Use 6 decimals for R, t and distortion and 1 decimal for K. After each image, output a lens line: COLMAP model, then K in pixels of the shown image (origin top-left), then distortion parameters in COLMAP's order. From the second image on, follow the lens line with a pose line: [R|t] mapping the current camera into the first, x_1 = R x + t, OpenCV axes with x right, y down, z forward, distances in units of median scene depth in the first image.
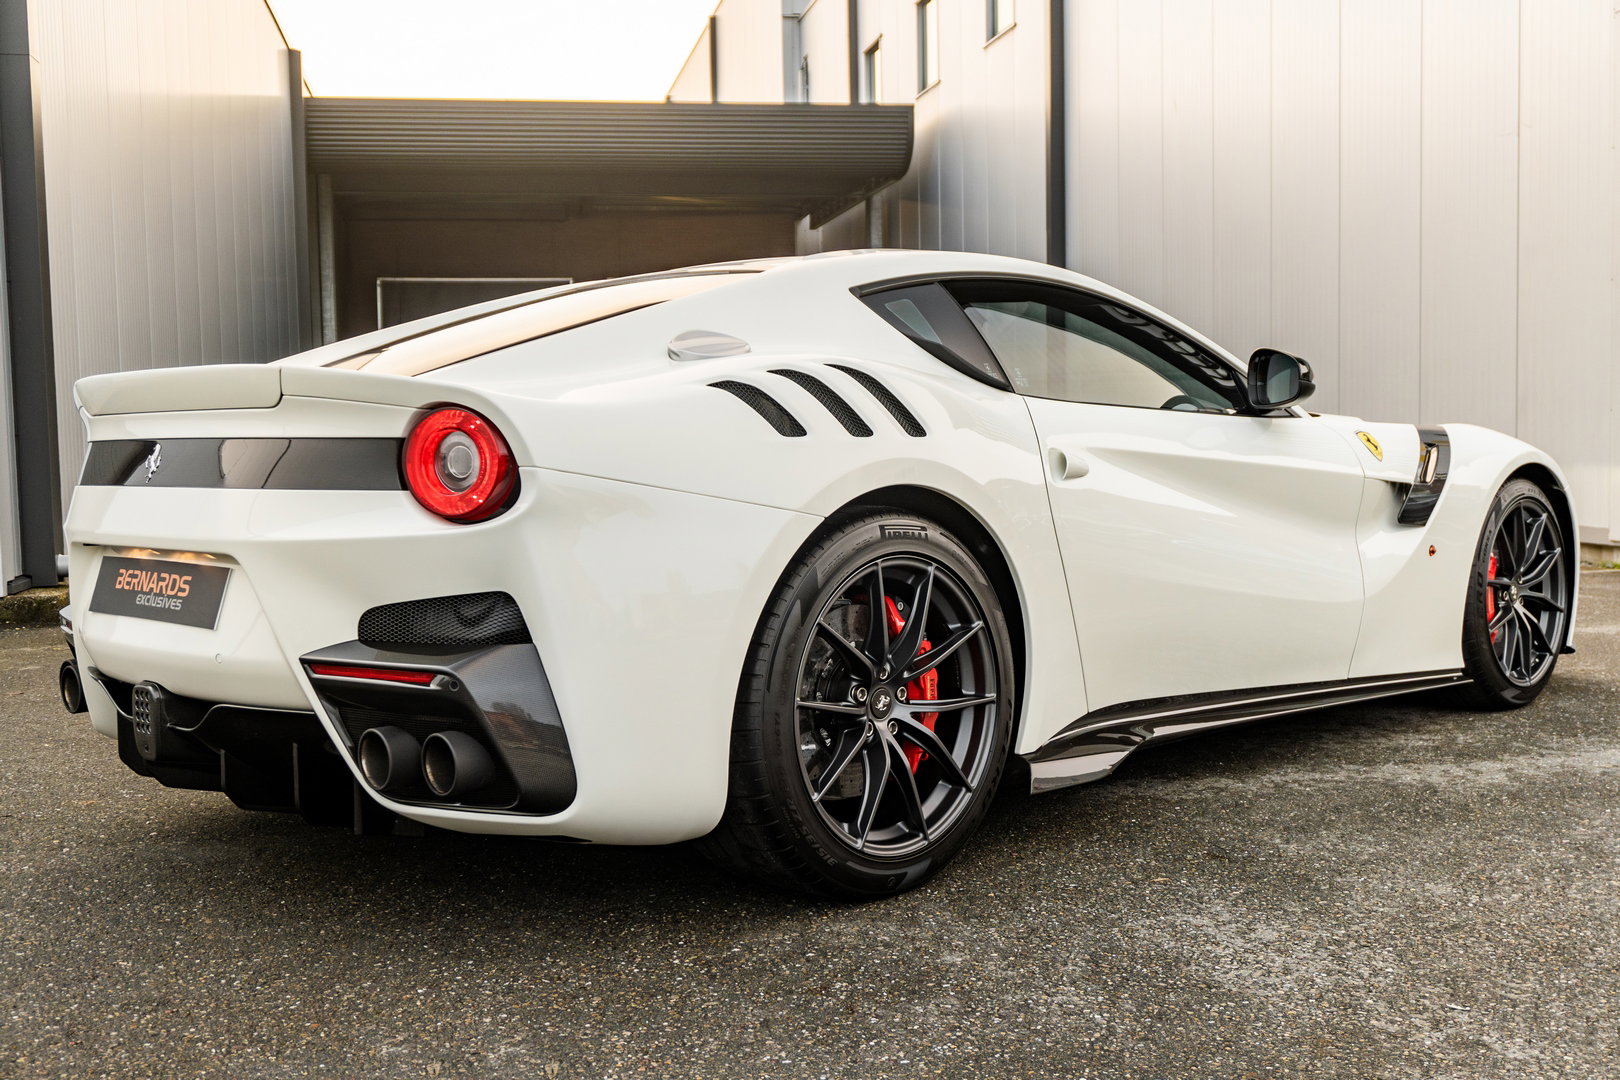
lens RADIAL K [[1722.9, 0, 810.9], [0, 1722.9, 546.8], [0, 0, 1]] dist [0.020662, 0.000000]
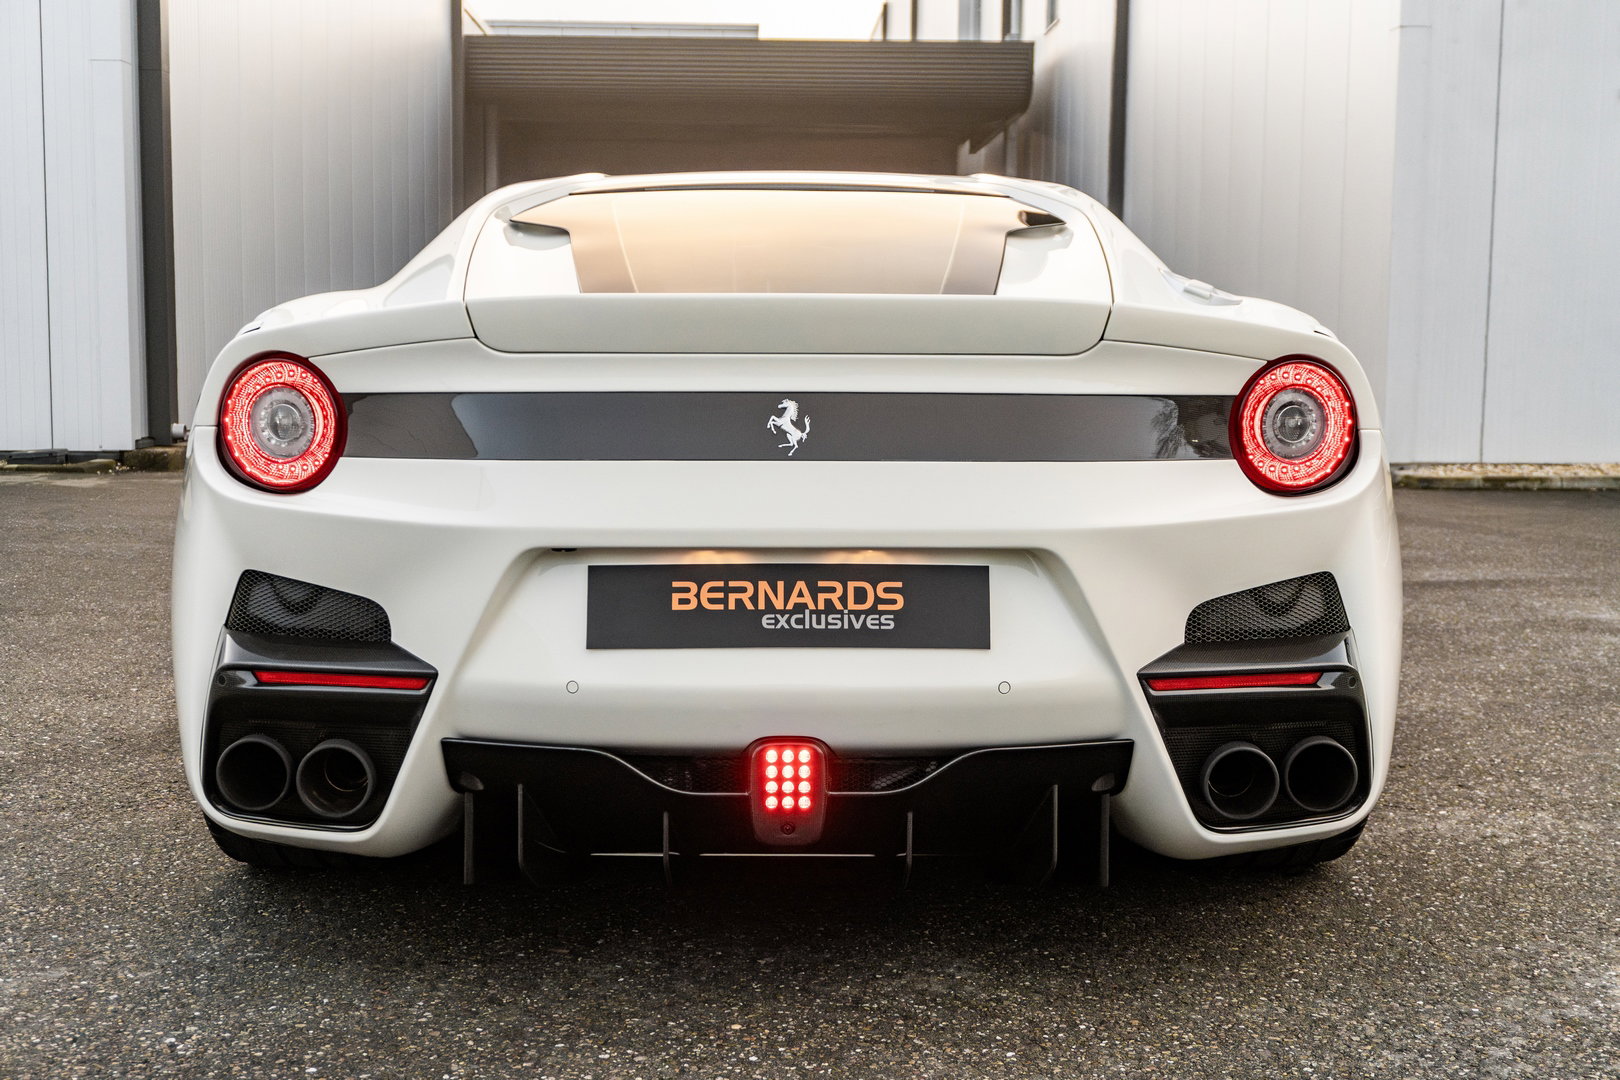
lens RADIAL K [[1935.6, 0, 780.3], [0, 1935.6, 568.0], [0, 0, 1]] dist [-0.006867, 0.000000]
pose [[0.701764, -0.062450, 0.709667, -0.952542], [0.031636, 0.997900, 0.056531, -0.035995], [-0.711706, -0.017221, 0.702266, 0.448733]]
